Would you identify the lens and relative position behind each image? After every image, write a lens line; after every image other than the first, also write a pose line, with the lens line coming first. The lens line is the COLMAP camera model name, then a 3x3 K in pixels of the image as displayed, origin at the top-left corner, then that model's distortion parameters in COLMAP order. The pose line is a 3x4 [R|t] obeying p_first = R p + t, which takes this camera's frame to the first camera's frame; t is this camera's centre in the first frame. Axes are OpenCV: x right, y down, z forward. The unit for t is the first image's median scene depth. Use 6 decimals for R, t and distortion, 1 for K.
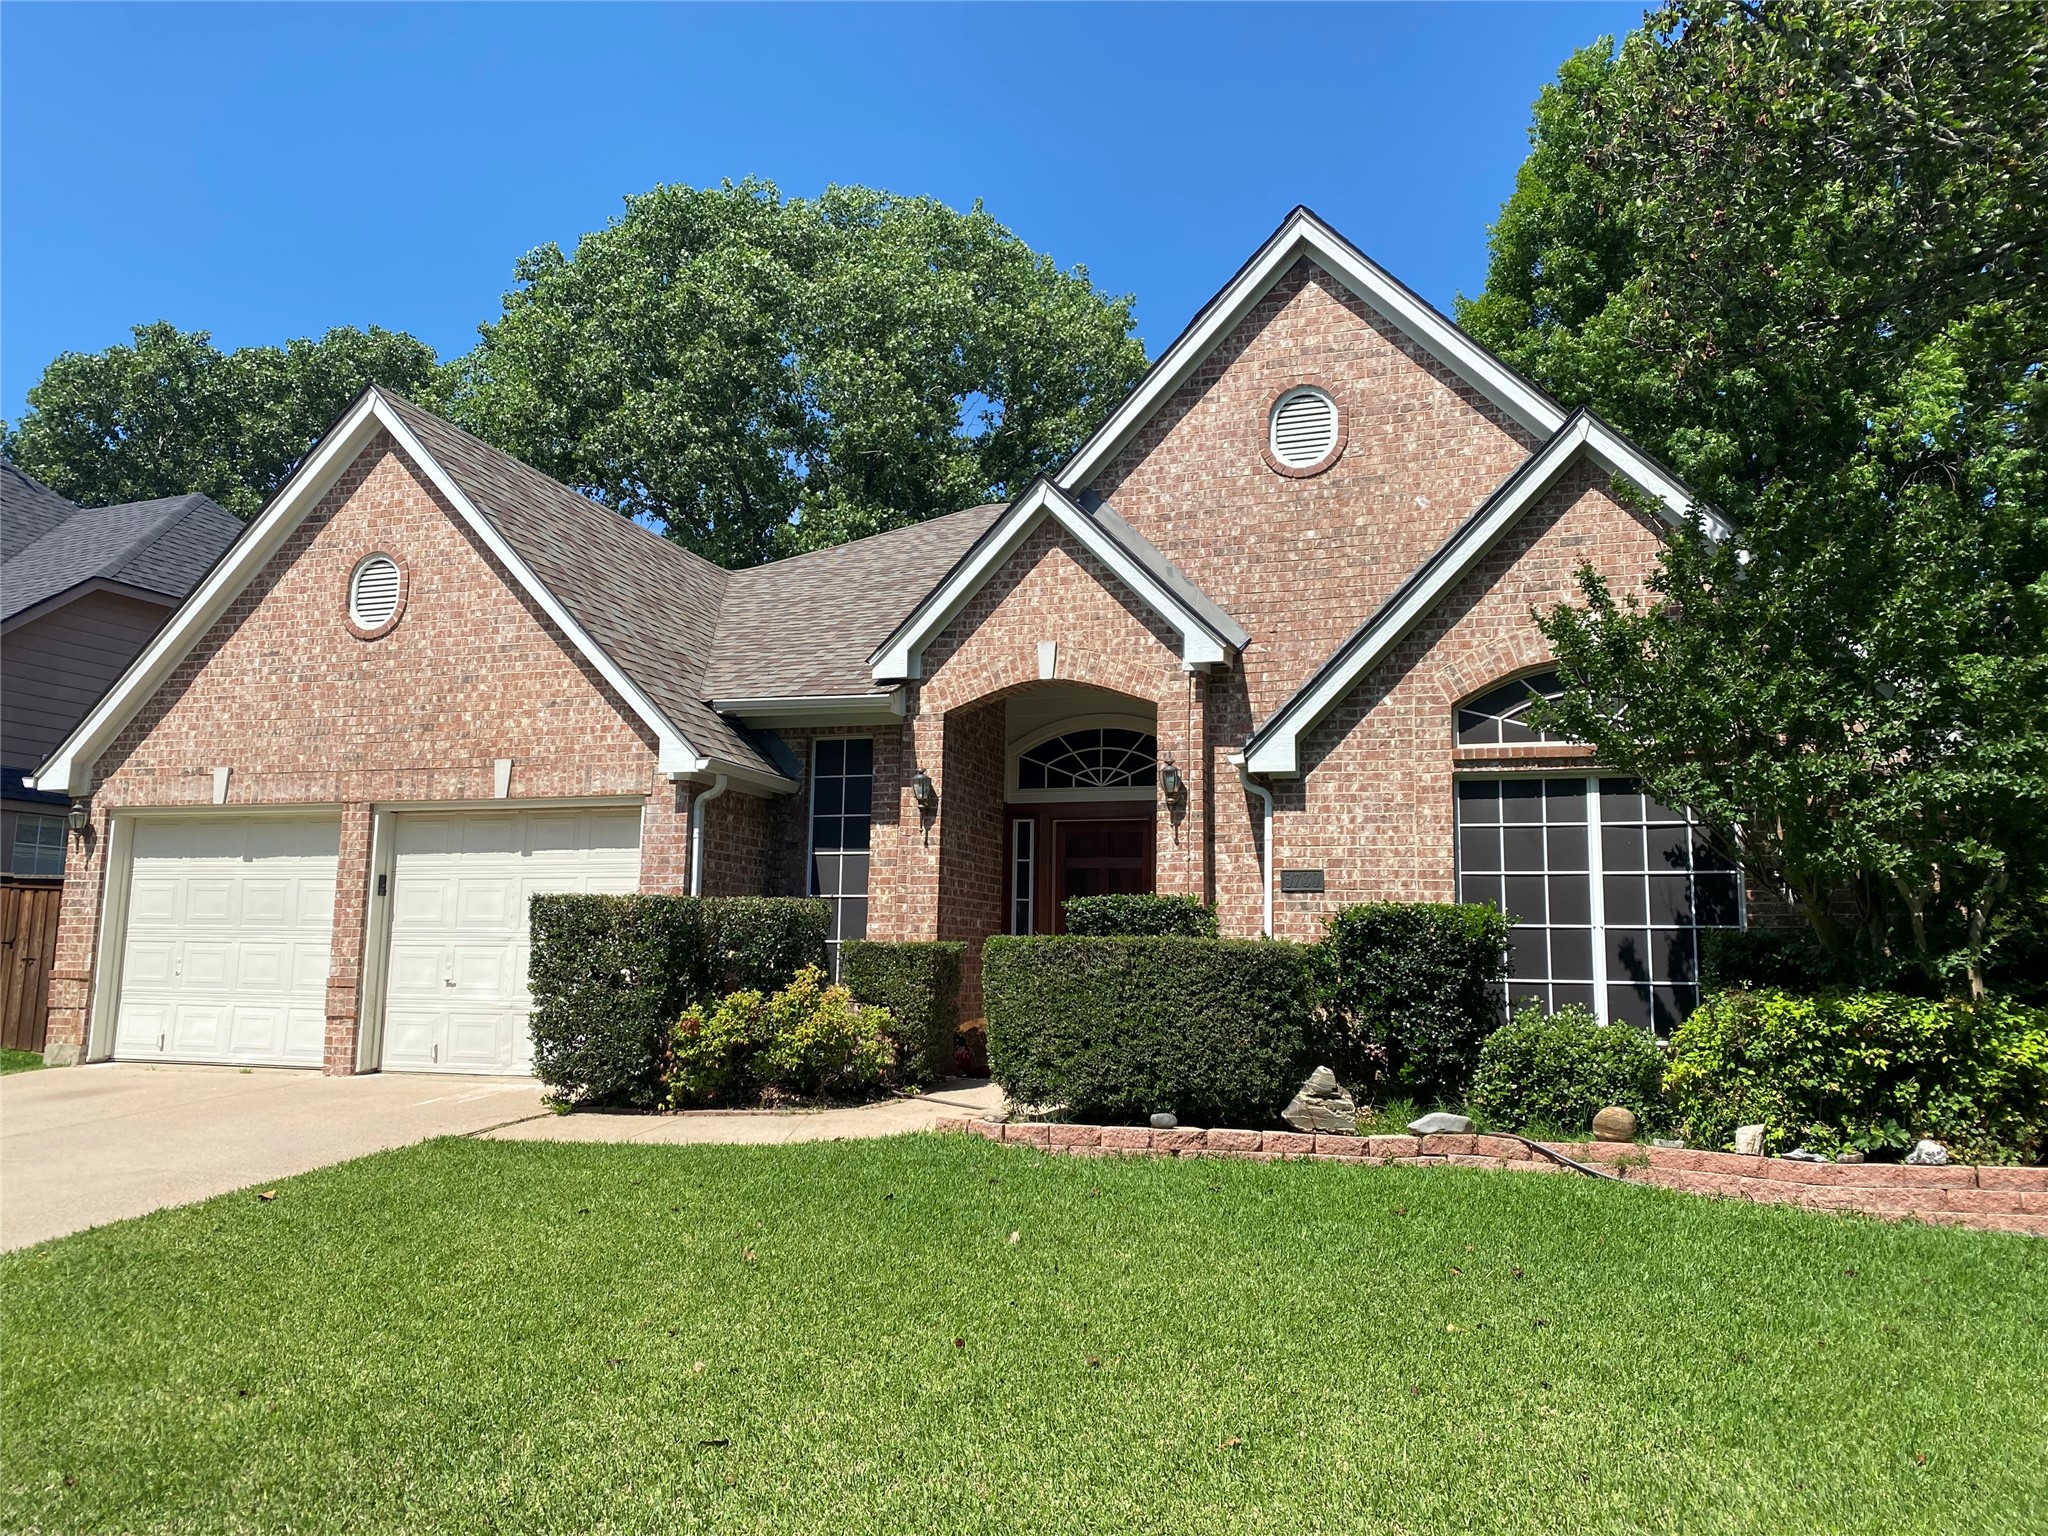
lens RADIAL K [[1546.4, 0, 1027.2], [0, 1546.4, 774.2], [0, 0, 1]] dist [0.044914, -0.065707]
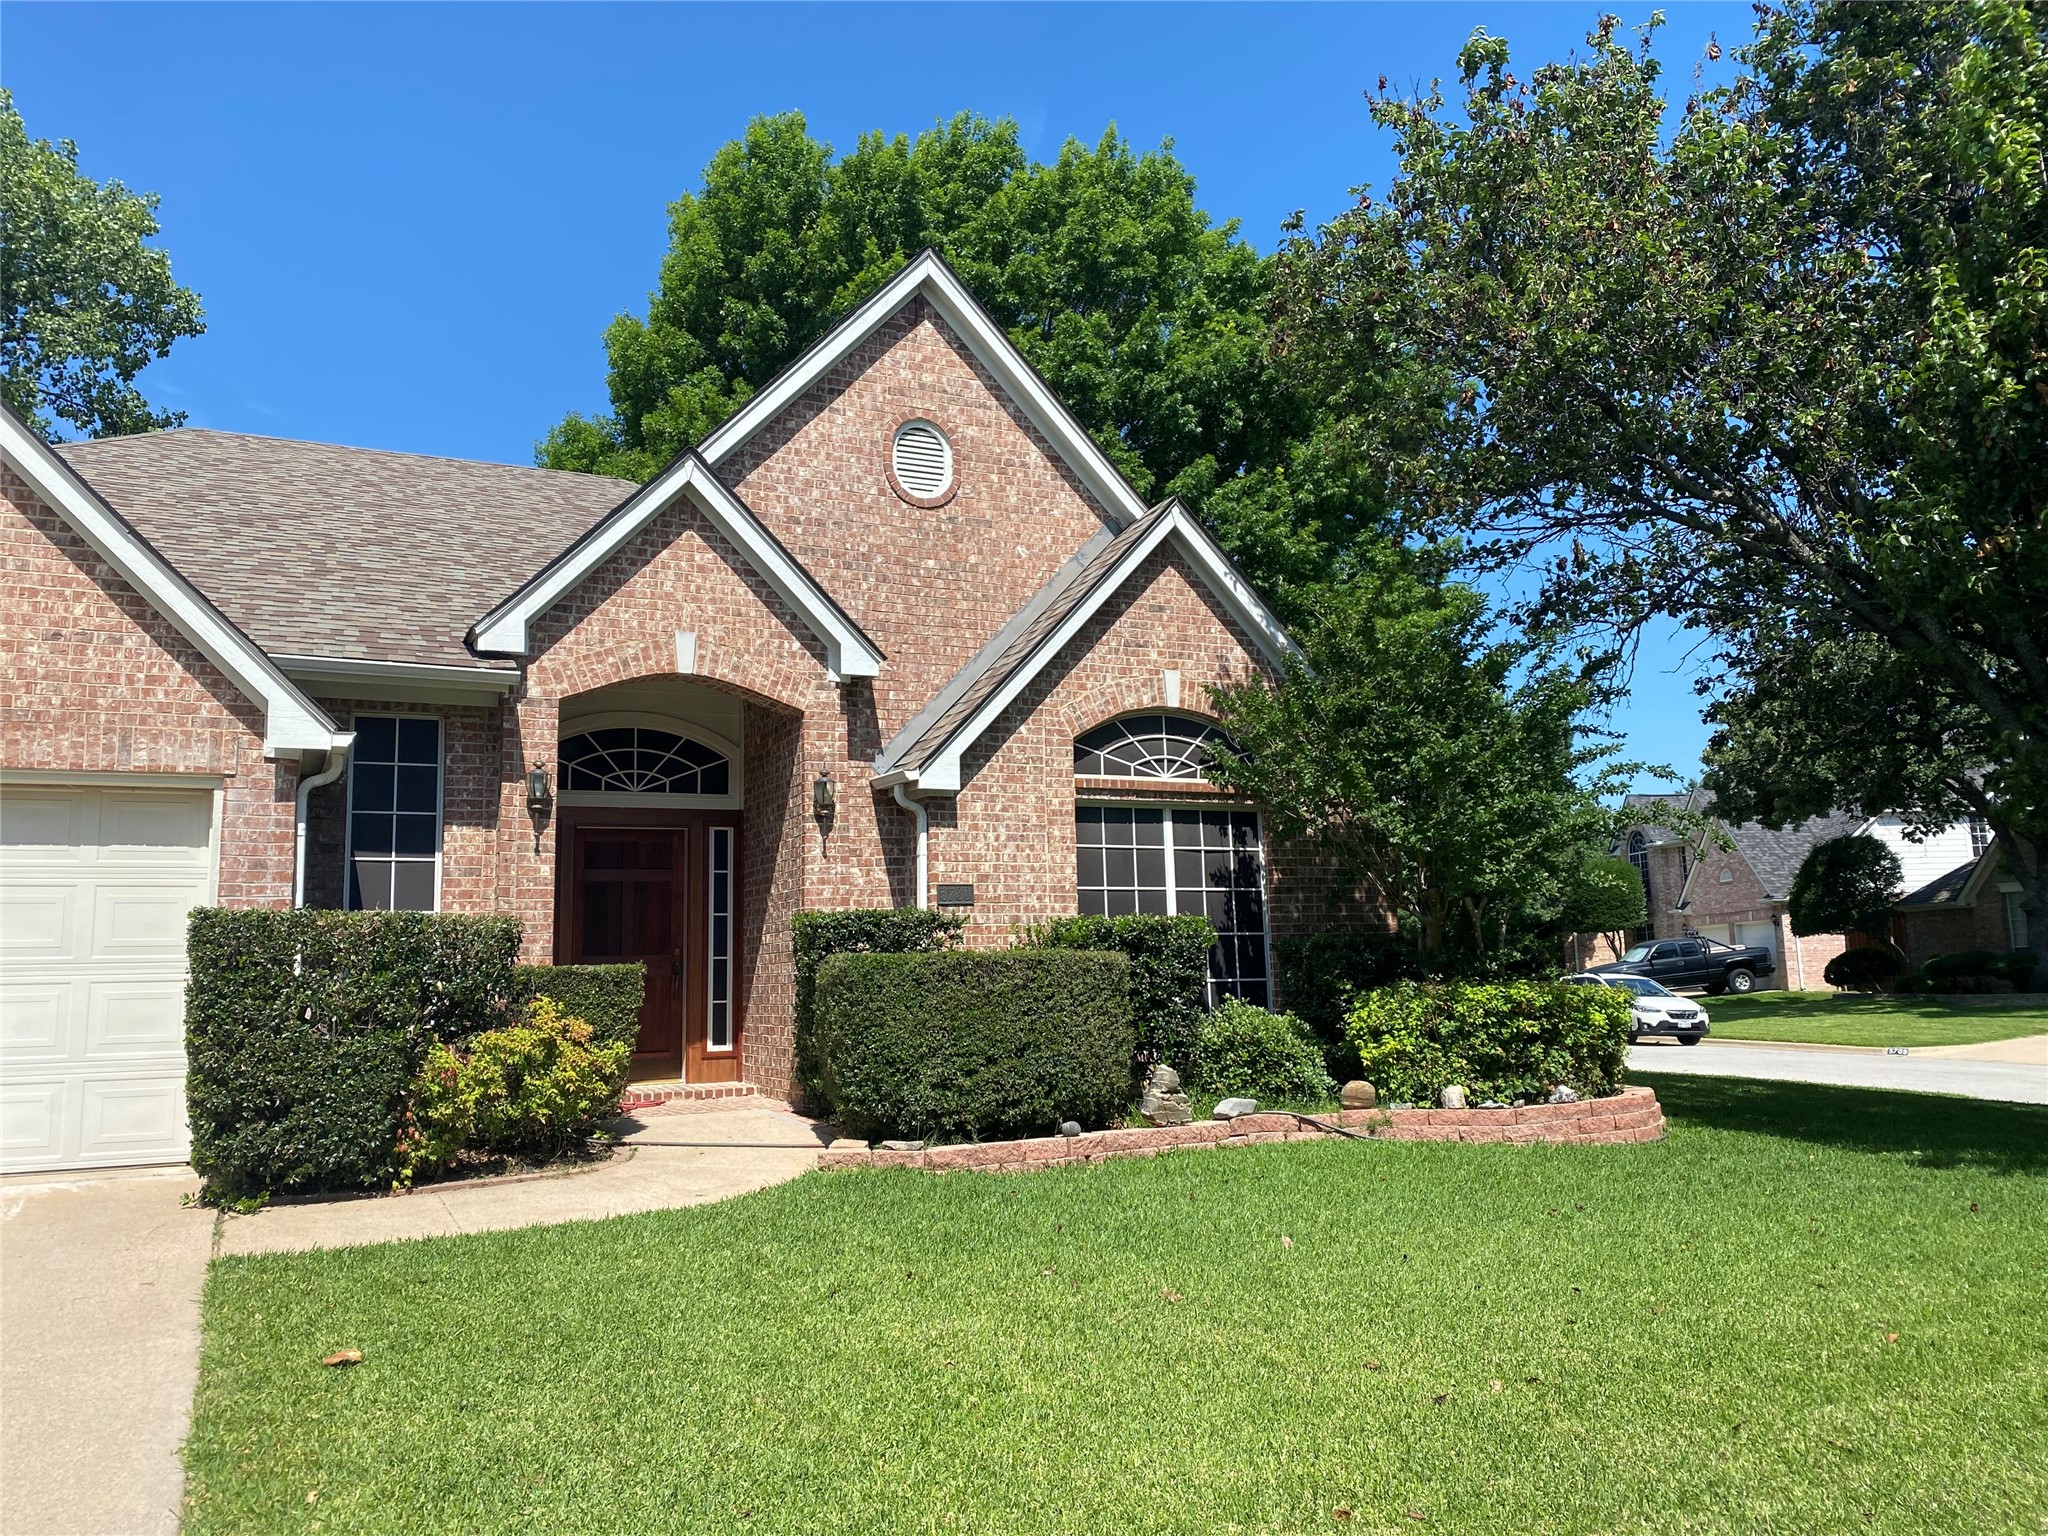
lens RADIAL K [[1513.9, 0, 1024.0], [0, 1513.9, 768.0], [0, 0, 1]] dist [0.153058, -0.452310]
pose [[0.717530, 0.061507, 0.693806, -0.474854], [-0.052010, 0.998044, -0.034690, 0.015405], [-0.694583, -0.011193, 0.719325, 0.217095]]
